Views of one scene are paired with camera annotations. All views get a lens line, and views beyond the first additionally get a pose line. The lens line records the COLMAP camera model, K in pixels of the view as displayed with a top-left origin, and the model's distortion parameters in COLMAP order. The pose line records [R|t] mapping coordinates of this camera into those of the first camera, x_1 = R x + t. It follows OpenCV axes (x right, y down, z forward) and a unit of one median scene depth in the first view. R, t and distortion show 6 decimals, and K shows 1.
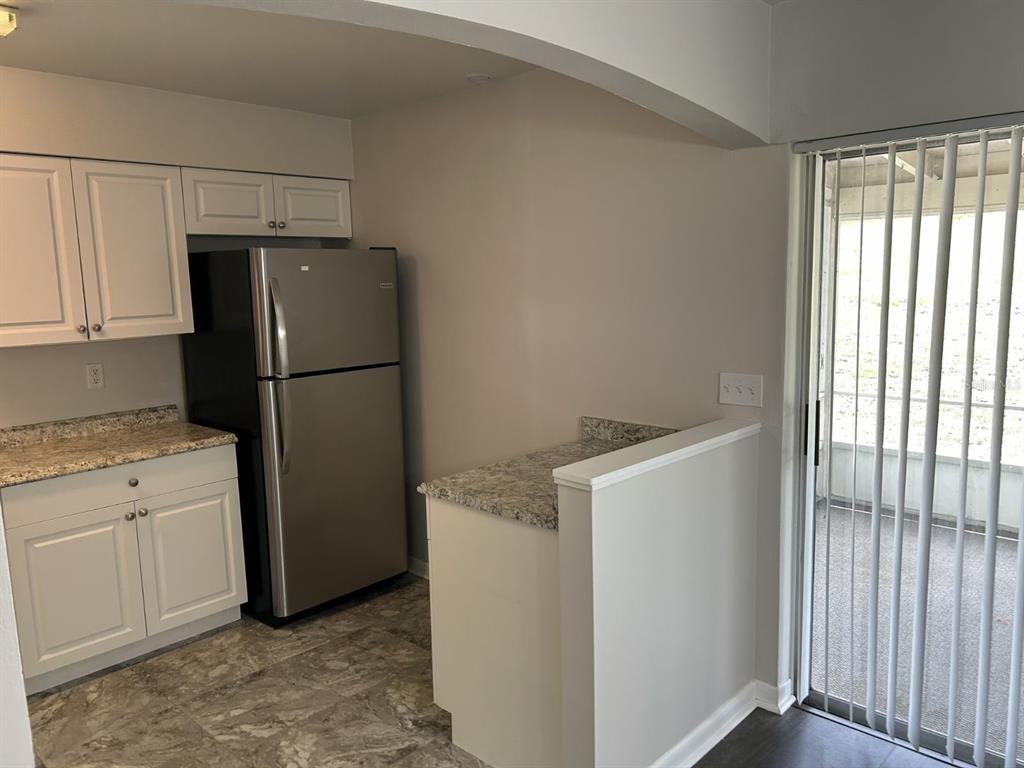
lens RADIAL K [[775.9, 0, 511.0], [0, 775.9, 388.3], [0, 0, 1]] dist [0.081937, -0.093197]
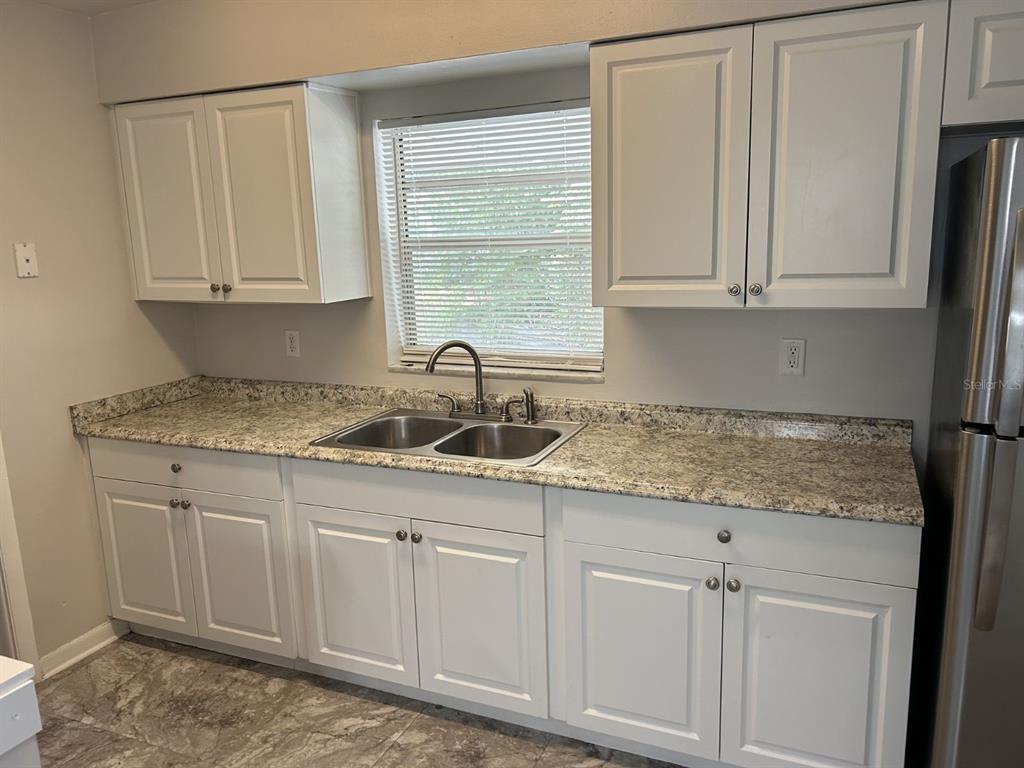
lens RADIAL K [[775.9, 0, 511.0], [0, 775.9, 388.3], [0, 0, 1]] dist [0.081937, -0.093197]
pose [[0.333747, 0.202649, -0.920623, 0.025936], [-0.115360, 0.978059, 0.173471, -0.085704], [0.935577, 0.048308, 0.349802, 0.581581]]
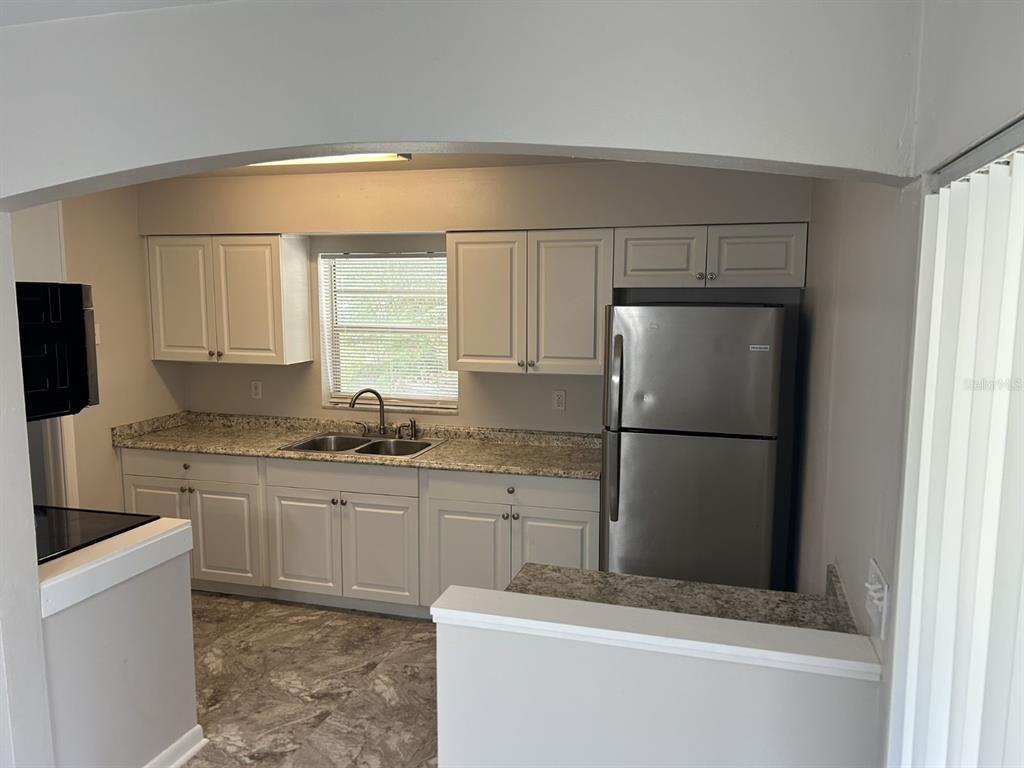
lens RADIAL K [[775.9, 0, 511.0], [0, 775.9, 388.3], [0, 0, 1]] dist [0.081937, -0.093197]
pose [[0.451826, 0.140735, -0.880935, 0.557635], [-0.143538, 0.986081, 0.083913, -0.136953], [0.880483, 0.088534, 0.465738, 0.395529]]
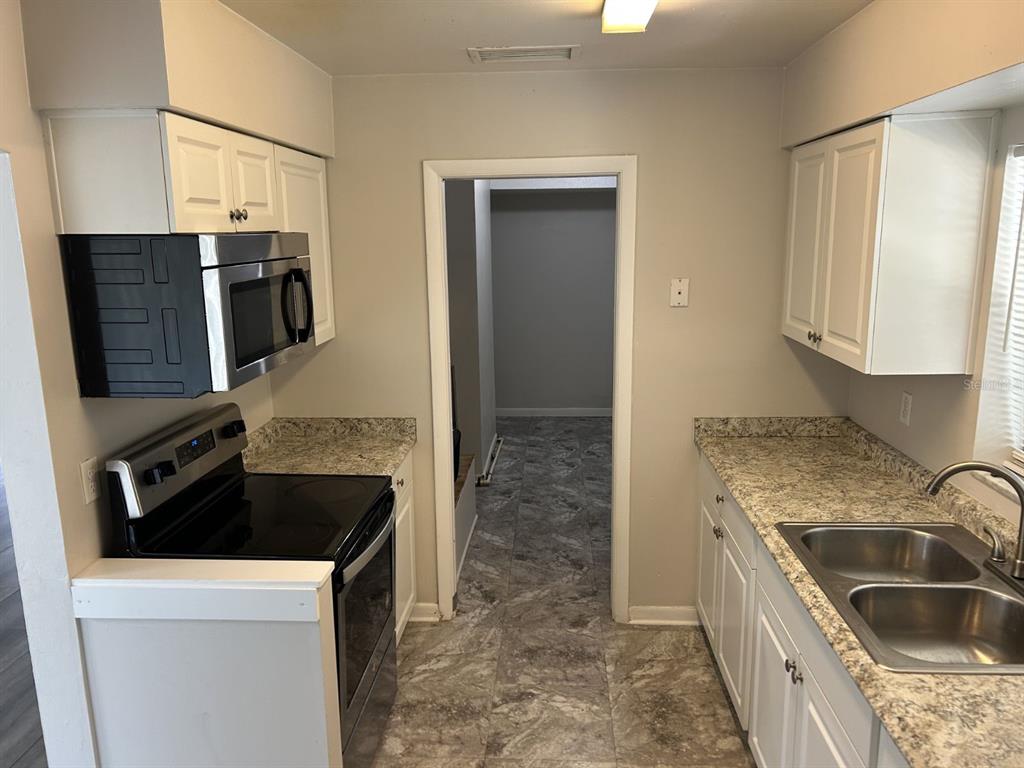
lens RADIAL K [[780.1, 0, 513.2], [0, 780.1, 390.0], [0, 0, 1]] dist [0.056051, -0.065573]
pose [[-0.768804, 0.167981, -0.617028, -0.144038], [-0.056317, 0.943349, 0.326989, -0.210959], [0.637000, 0.286140, -0.715790, 1.001419]]
